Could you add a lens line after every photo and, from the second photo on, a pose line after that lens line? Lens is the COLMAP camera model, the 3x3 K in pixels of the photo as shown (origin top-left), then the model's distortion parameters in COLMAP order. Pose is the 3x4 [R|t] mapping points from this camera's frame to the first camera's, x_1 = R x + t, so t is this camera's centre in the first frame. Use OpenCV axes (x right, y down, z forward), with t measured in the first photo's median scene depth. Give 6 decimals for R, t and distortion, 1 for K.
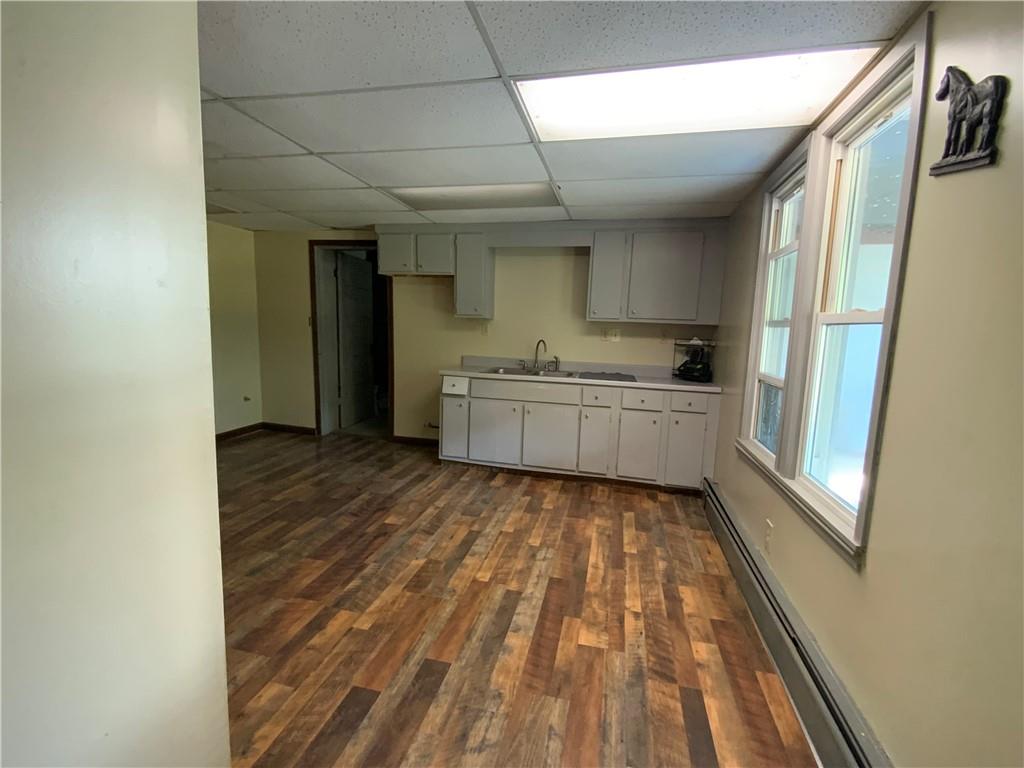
lens RADIAL K [[453.8, 0, 508.9], [0, 453.8, 382.4], [0, 0, 1]] dist [0.020211, -0.000105]
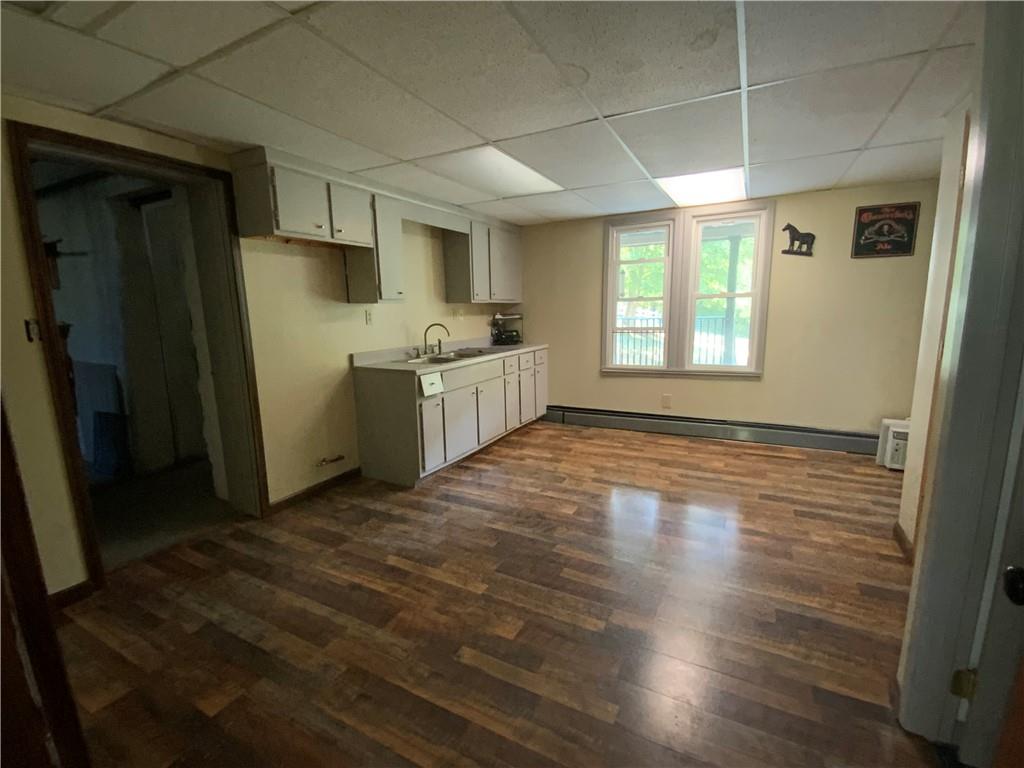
lens RADIAL K [[453.8, 0, 508.9], [0, 453.8, 382.4], [0, 0, 1]] dist [0.020211, -0.000105]
pose [[0.244115, -0.199387, 0.949027, -1.074103], [0.144111, 0.975227, 0.167822, -0.142676], [-0.958979, 0.095798, 0.266801, 0.760649]]
